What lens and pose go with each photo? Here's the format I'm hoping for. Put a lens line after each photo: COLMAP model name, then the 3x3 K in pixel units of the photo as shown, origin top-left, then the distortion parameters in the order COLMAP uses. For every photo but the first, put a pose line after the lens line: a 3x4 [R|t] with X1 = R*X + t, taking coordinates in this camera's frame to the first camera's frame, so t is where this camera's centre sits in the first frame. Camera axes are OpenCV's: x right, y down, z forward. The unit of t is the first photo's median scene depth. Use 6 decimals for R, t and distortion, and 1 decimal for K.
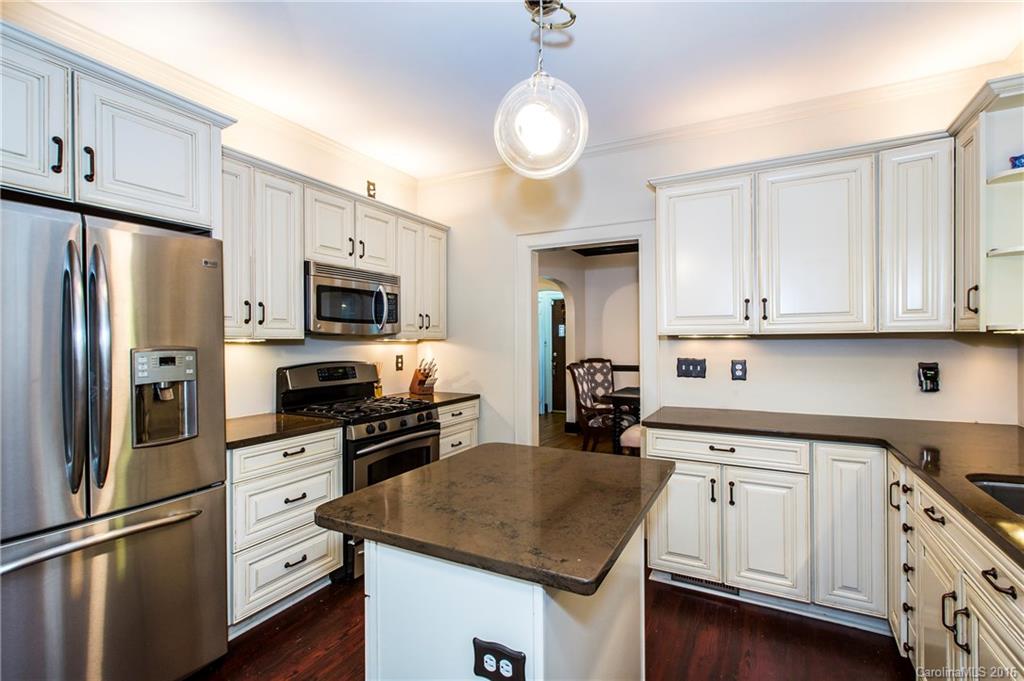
lens RADIAL K [[461.5, 0, 519.8], [0, 461.5, 340.9], [0, 0, 1]] dist [0.002241, 0.001103]
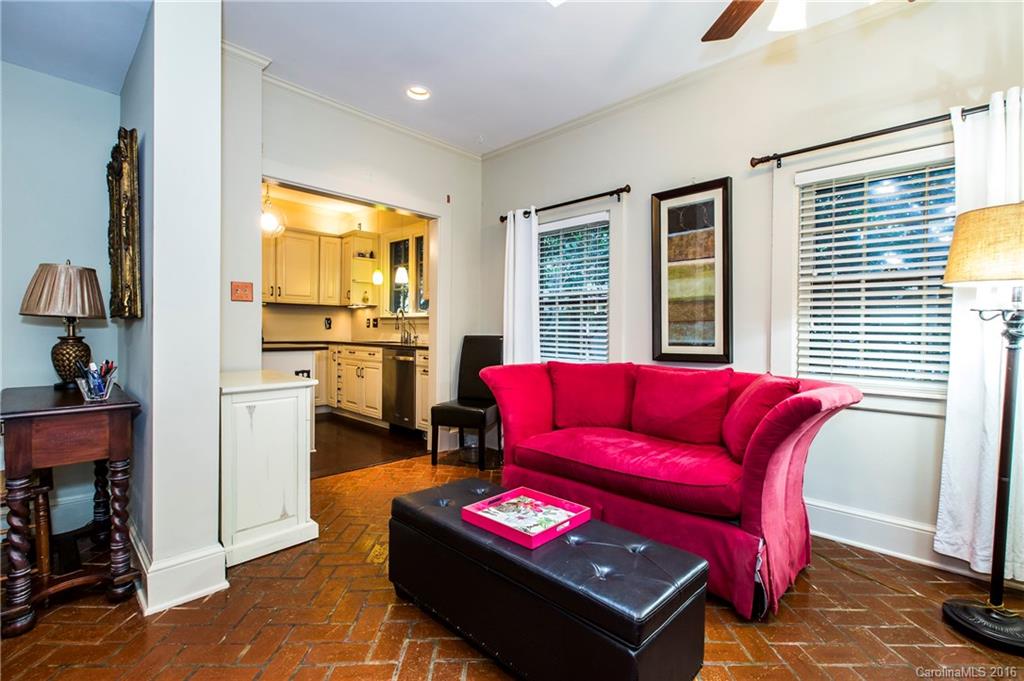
lens RADIAL K [[461.5, 0, 507.9], [0, 461.5, 330.4], [0, 0, 1]] dist [0.002241, 0.001103]
pose [[0.292911, 0.008591, 0.956101, -1.279804], [-0.015910, 0.999865, -0.004110, 0.109883], [-0.956007, -0.014007, 0.293008, -0.719761]]
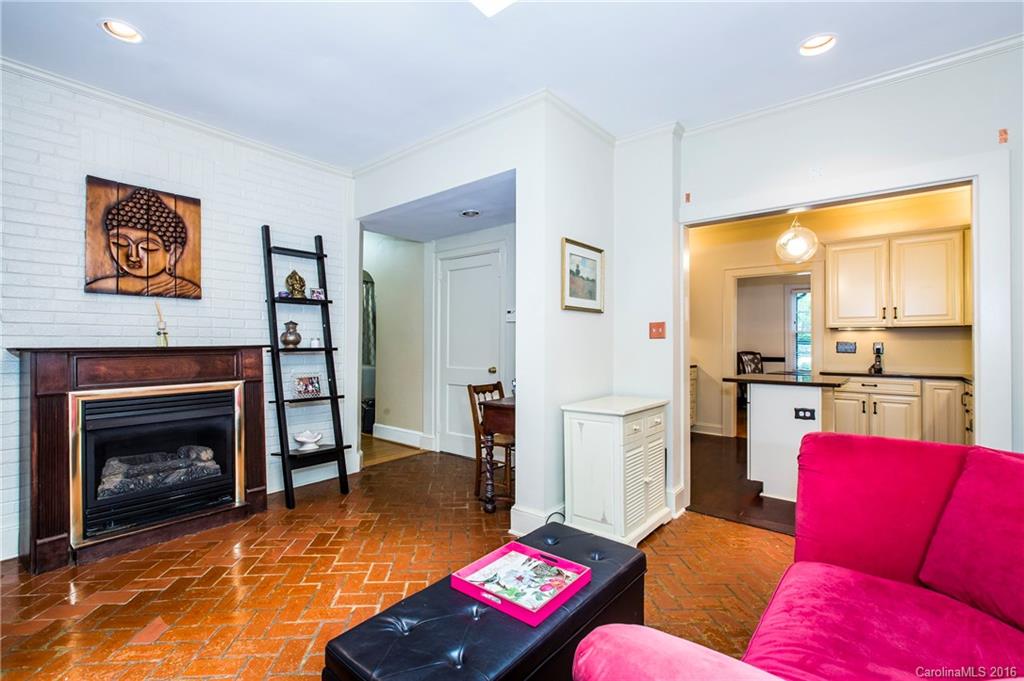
lens RADIAL K [[461.5, 0, 507.2], [0, 461.5, 342.1], [0, 0, 1]] dist [0.002241, 0.001103]
pose [[0.974911, 0.005518, -0.222526, -0.560920], [-0.007169, 0.999952, -0.006610, 0.069571], [0.222478, 0.008039, 0.974904, -1.126752]]
